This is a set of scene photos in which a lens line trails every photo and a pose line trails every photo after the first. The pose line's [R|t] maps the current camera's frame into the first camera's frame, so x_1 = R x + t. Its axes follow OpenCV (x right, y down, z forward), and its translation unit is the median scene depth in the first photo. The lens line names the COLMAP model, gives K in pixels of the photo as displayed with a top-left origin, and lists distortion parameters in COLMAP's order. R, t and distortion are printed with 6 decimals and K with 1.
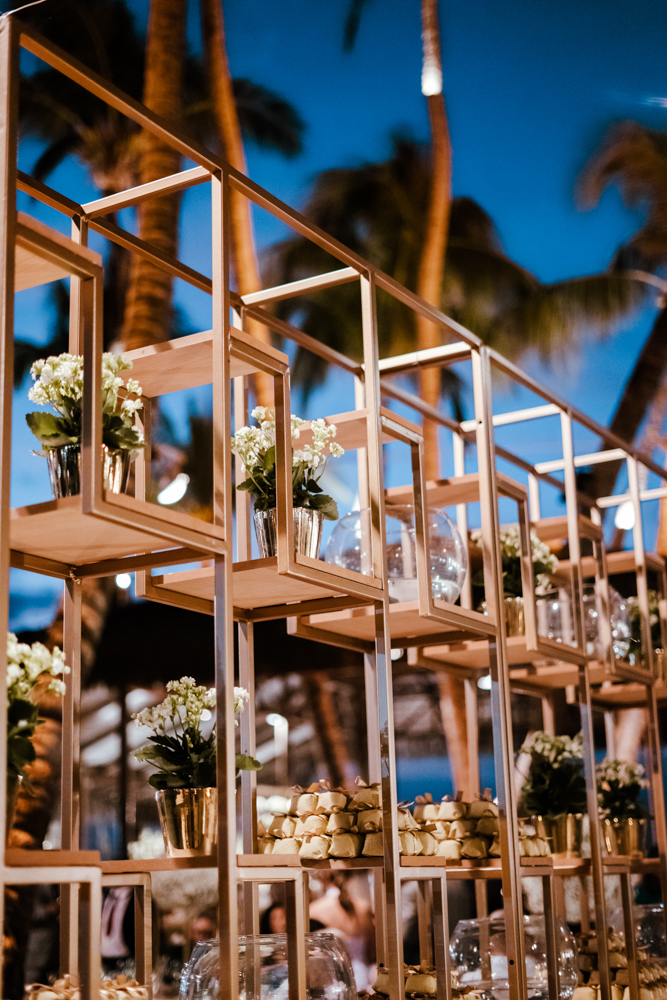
lens RADIAL K [[1493.6, 0, 333.5], [0, 1493.6, 500.0], [0, 0, 1]] dist [-0.005423, 0.018005]
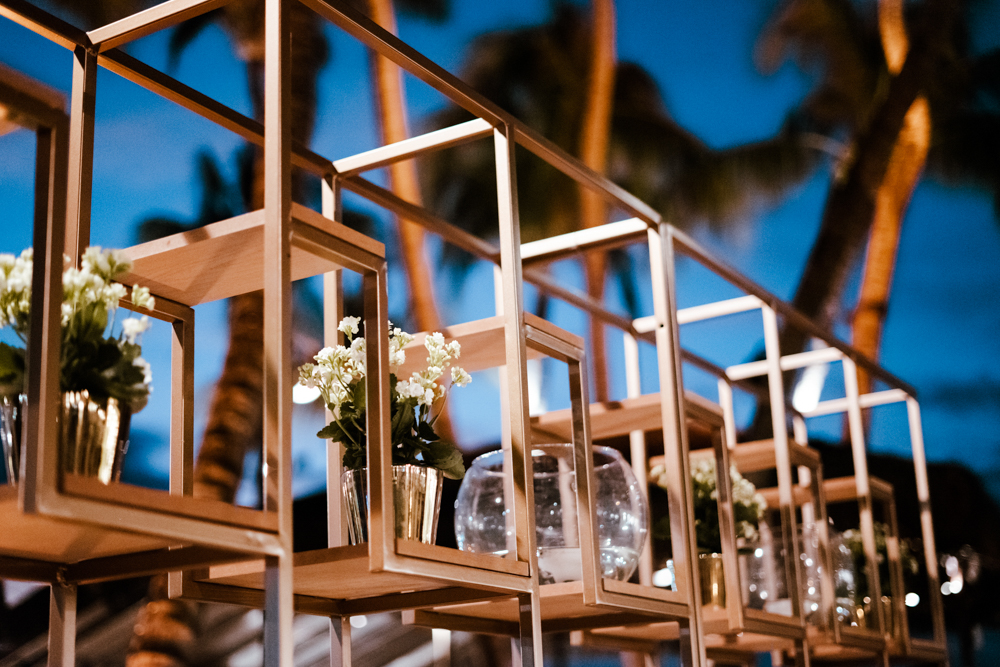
lens RADIAL K [[1493.6, 0, 500.0], [0, 1493.6, 333.5], [0, 0, 1]] dist [-0.005423, 0.018005]
pose [[0.999889, -0.014842, -0.001125, 0.018488], [0.014807, 0.999545, -0.026280, -0.030271], [0.001514, 0.026260, 0.999654, 0.258391]]
